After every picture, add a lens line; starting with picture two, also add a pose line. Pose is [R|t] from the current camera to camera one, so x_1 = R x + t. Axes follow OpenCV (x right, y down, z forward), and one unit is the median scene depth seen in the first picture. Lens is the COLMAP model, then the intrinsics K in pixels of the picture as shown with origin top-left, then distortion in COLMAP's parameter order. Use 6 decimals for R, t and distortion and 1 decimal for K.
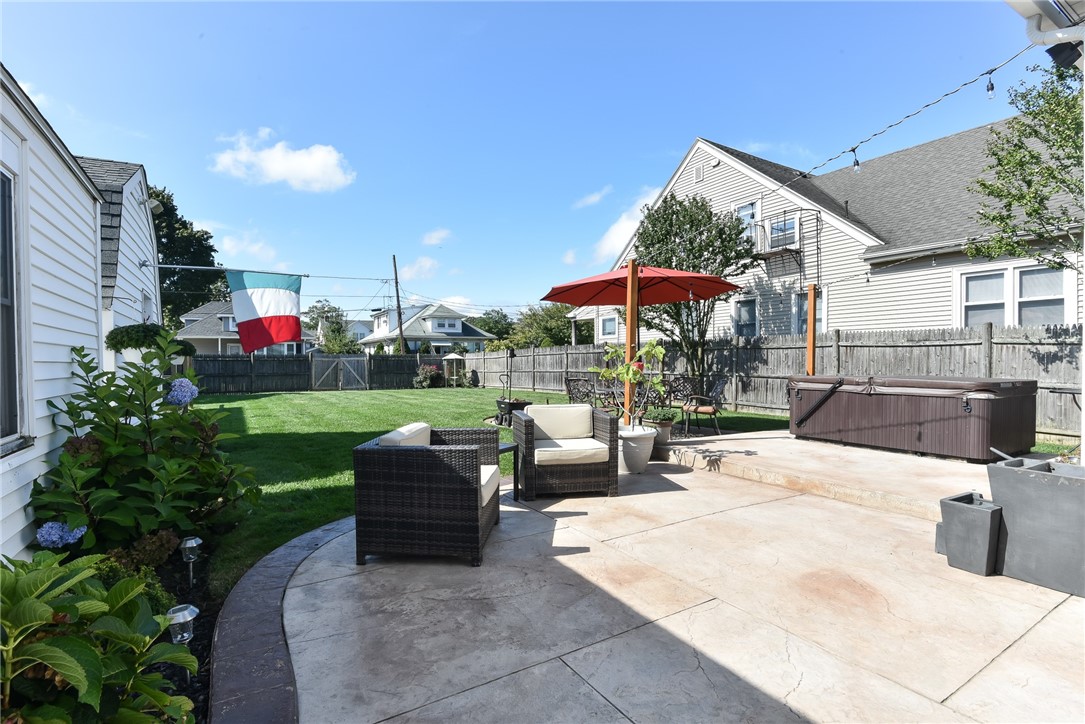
lens RADIAL K [[515.5, 0, 542.5], [0, 515.5, 365.7], [0, 0, 1]] dist [0.001292, -0.006375]
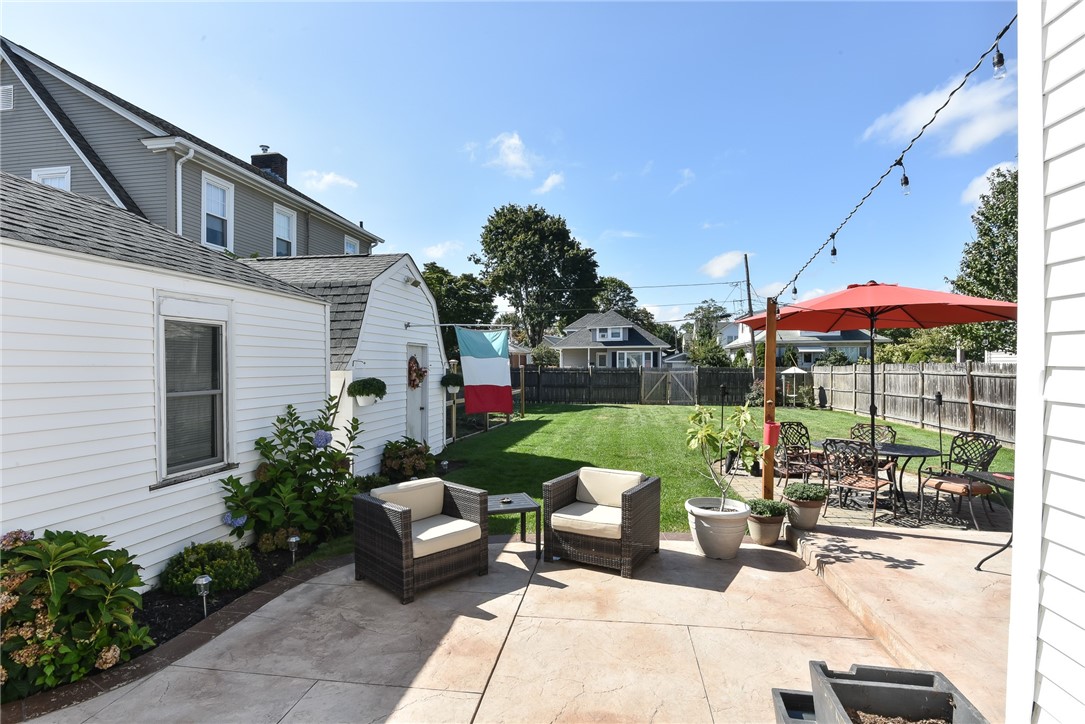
lens RADIAL K [[567.4, 0, 542.5], [0, 567.4, 362.0], [0, 0, 1]] dist [-0.002075, -0.000858]
pose [[0.764470, 0.004068, -0.644647, 0.114308], [-0.010500, 0.999926, -0.006143, -0.022082], [0.644574, 0.011465, 0.764456, 0.016854]]
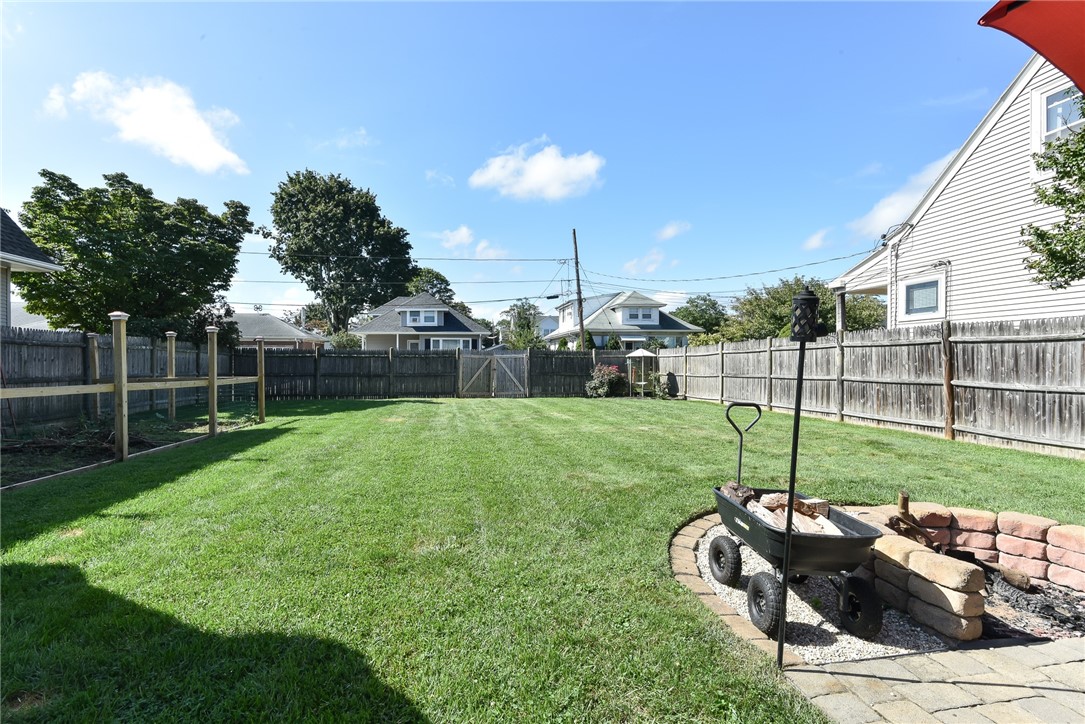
lens RADIAL K [[542.1, 0, 542.5], [0, 542.1, 362.0], [0, 0, 1]] dist [0.003735, -0.013767]
pose [[0.930417, 0.007713, -0.366420, -0.026548], [-0.009655, 0.999947, -0.003467, -0.001929], [0.366374, 0.006763, 0.930443, 0.259881]]
